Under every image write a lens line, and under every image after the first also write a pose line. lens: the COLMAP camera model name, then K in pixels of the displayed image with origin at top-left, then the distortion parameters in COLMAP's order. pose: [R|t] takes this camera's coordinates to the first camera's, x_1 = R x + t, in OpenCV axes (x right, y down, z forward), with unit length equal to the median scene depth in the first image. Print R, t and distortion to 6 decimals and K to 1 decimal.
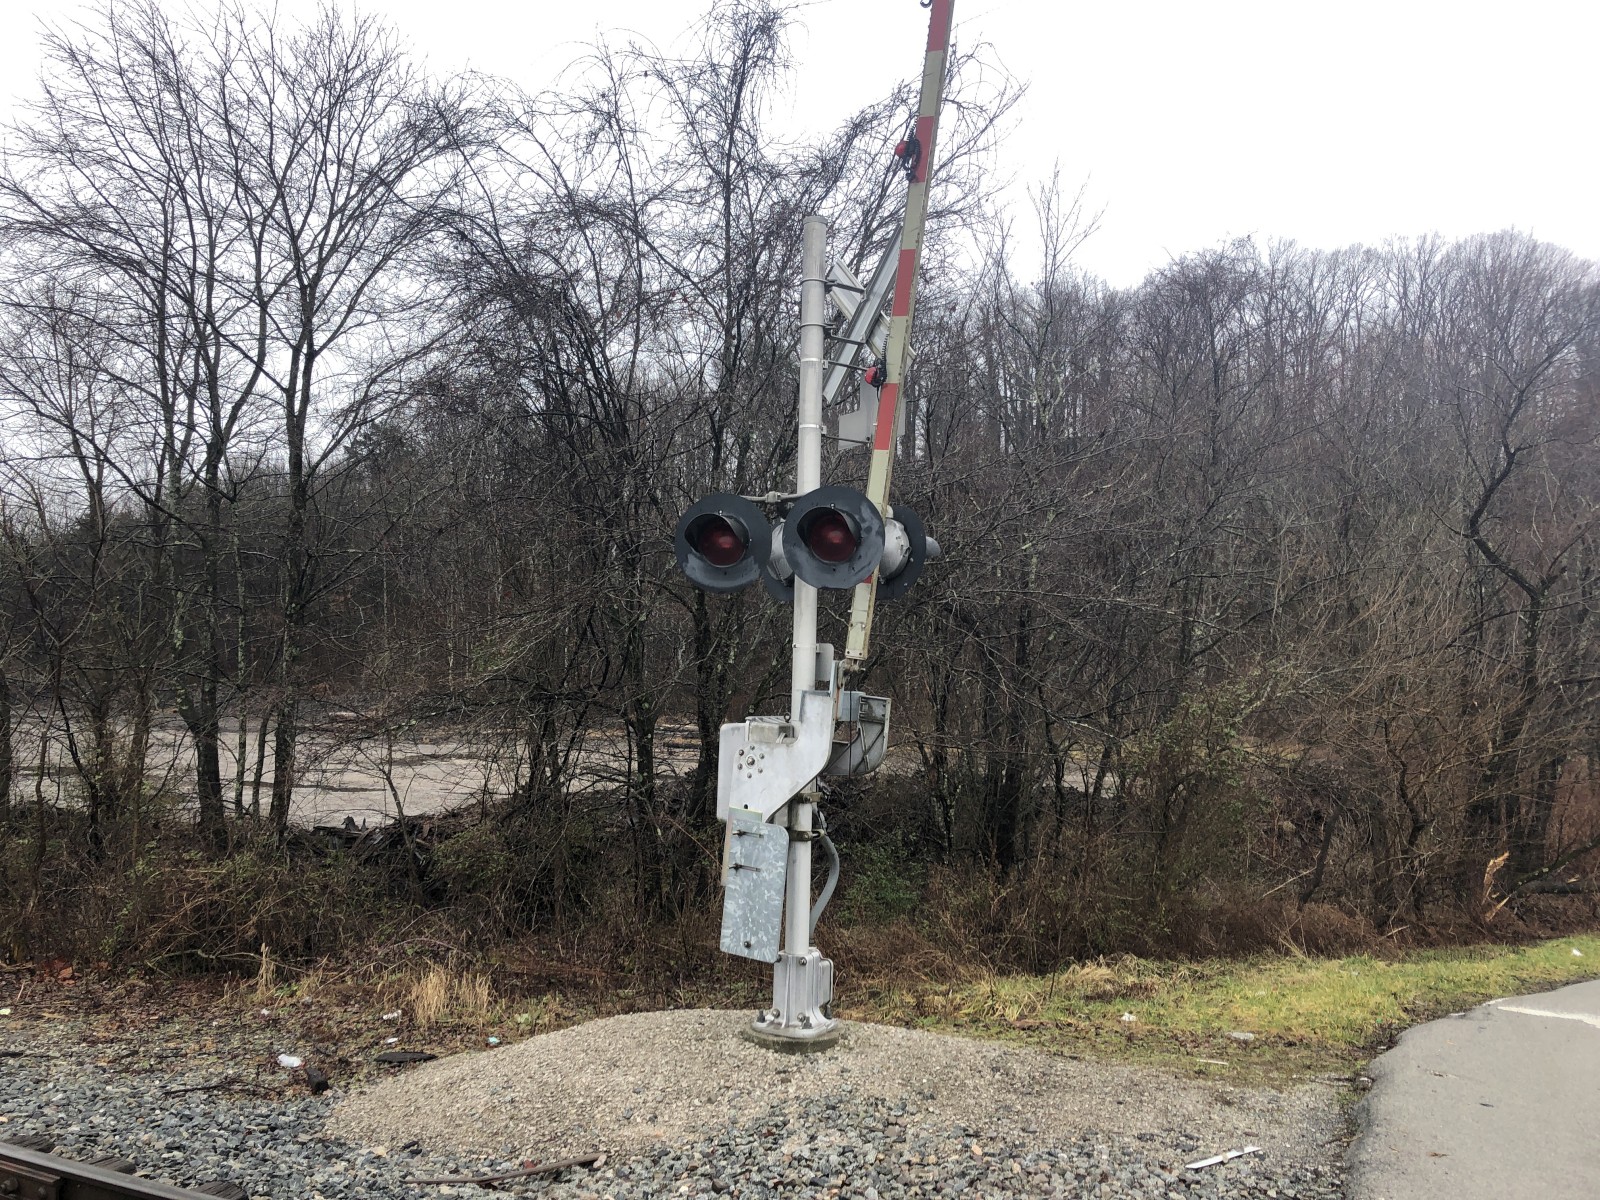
lens RADIAL K [[1325.2, 0, 799.2], [0, 1325.2, 595.8], [0, 0, 1]] dist [0.061770, -0.043779]
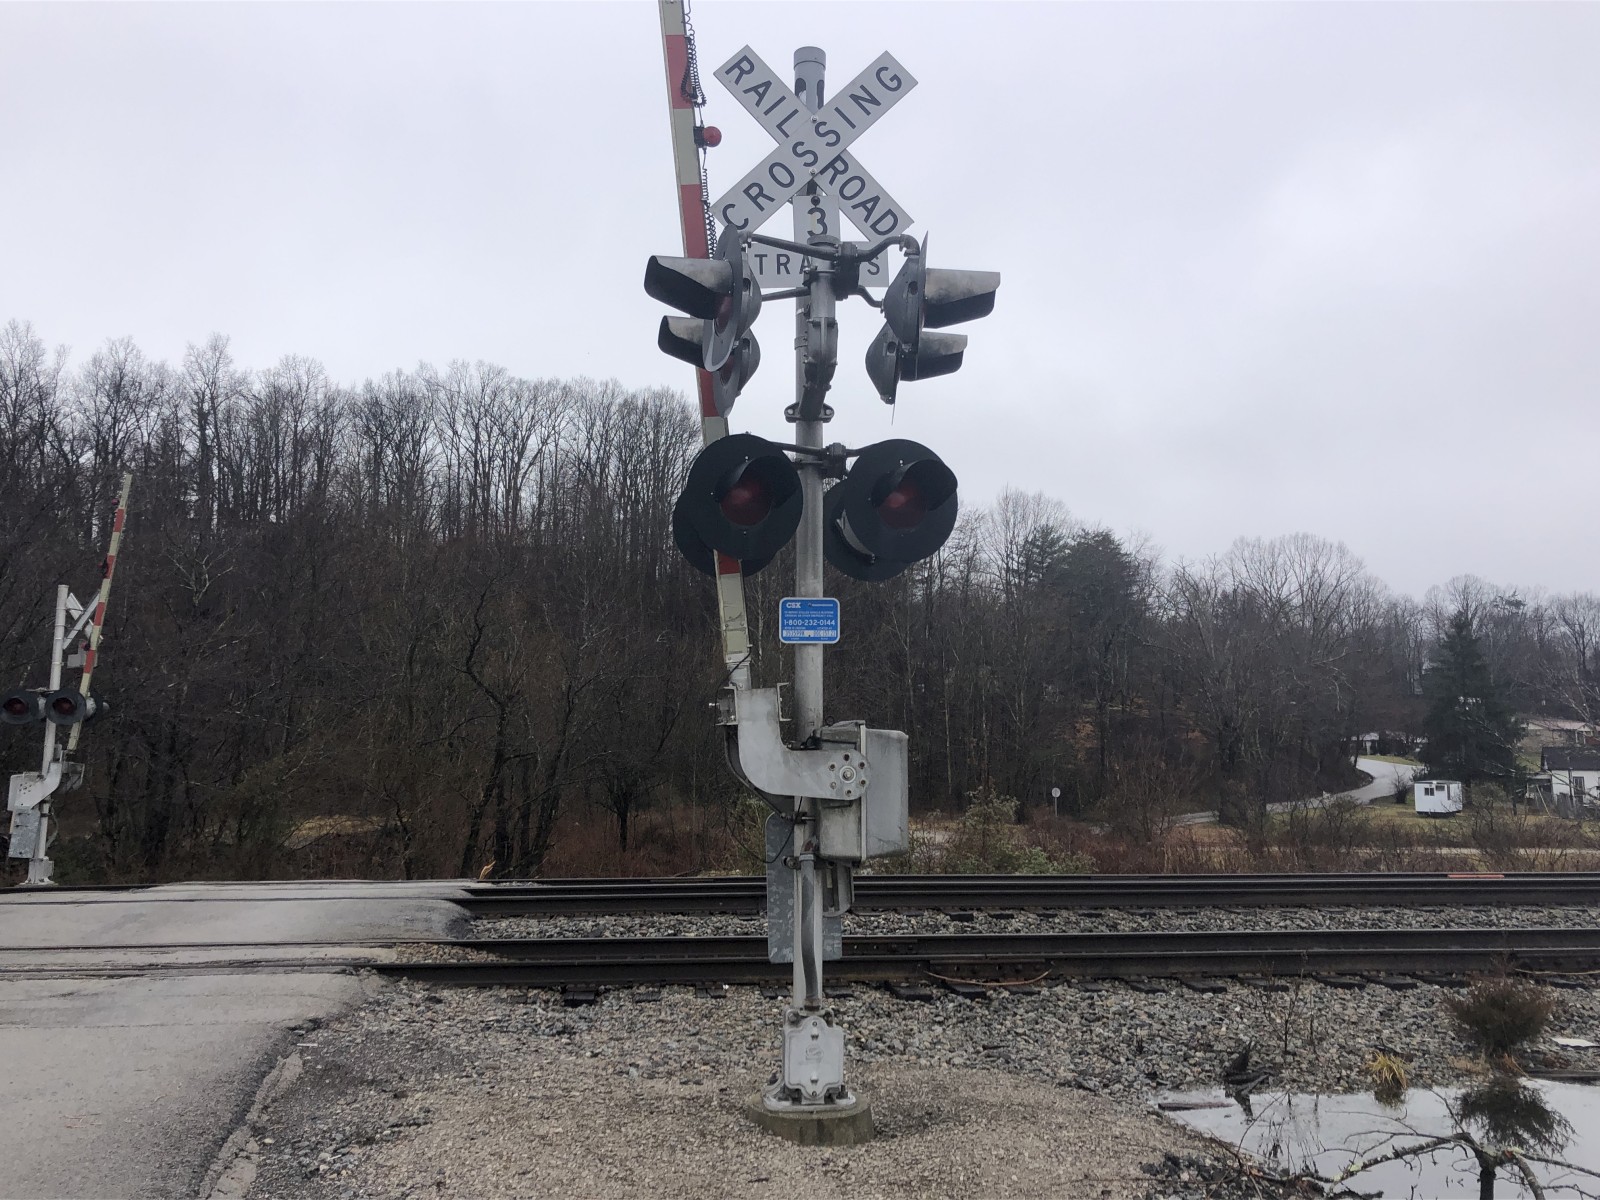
lens RADIAL K [[1413.3, 0, 878.4], [0, 1413.3, 574.3], [0, 0, 1]] dist [0.032767, -0.046889]
pose [[0.834185, 0.059545, 0.548261, -0.196104], [-0.021900, 0.996947, -0.074953, -0.129137], [-0.551050, 0.050517, 0.832942, -2.365337]]
